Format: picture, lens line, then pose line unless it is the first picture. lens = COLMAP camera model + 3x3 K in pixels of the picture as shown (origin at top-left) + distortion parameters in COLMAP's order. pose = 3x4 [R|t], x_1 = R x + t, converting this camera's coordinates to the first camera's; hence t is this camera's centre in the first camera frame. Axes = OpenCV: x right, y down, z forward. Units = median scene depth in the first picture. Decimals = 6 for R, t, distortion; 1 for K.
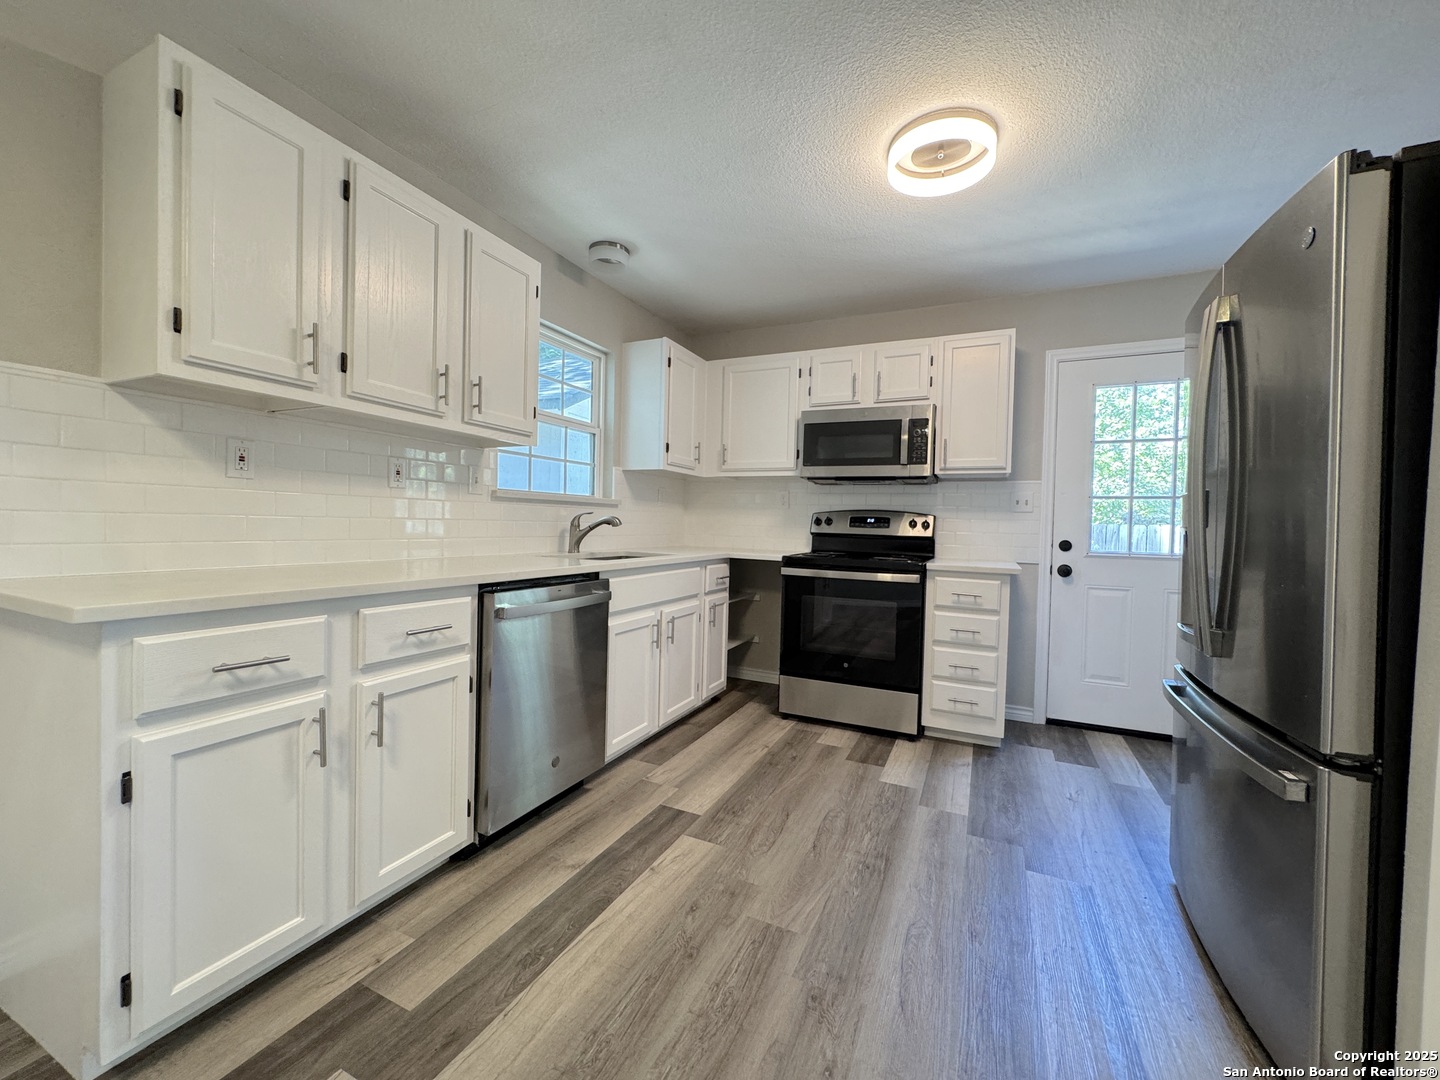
lens RADIAL K [[574.6, 0, 719.7], [0, 574.6, 537.9], [0, 0, 1]] dist [-0.003387, 0.000756]
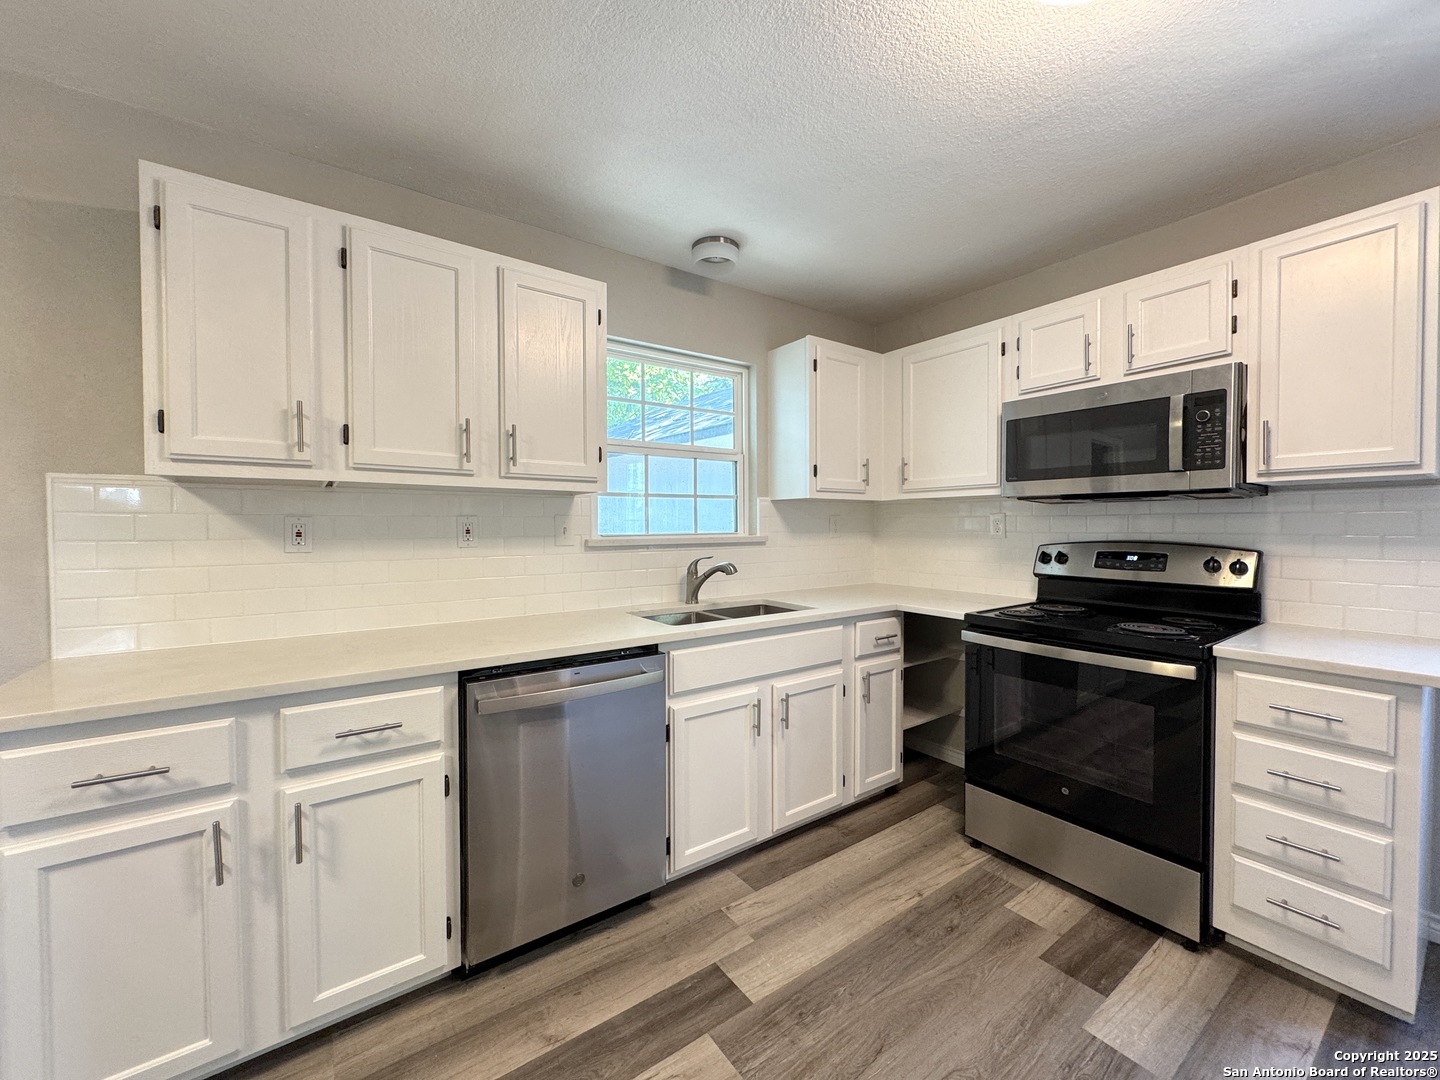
lens RADIAL K [[574.6, 0, 719.8], [0, 574.6, 538.8], [0, 0, 1]] dist [-0.003387, 0.000756]
pose [[0.871825, -0.018980, -0.489450, 0.300997], [0.014611, 0.999812, -0.012747, -0.086294], [0.489600, 0.003962, 0.871938, 0.373154]]
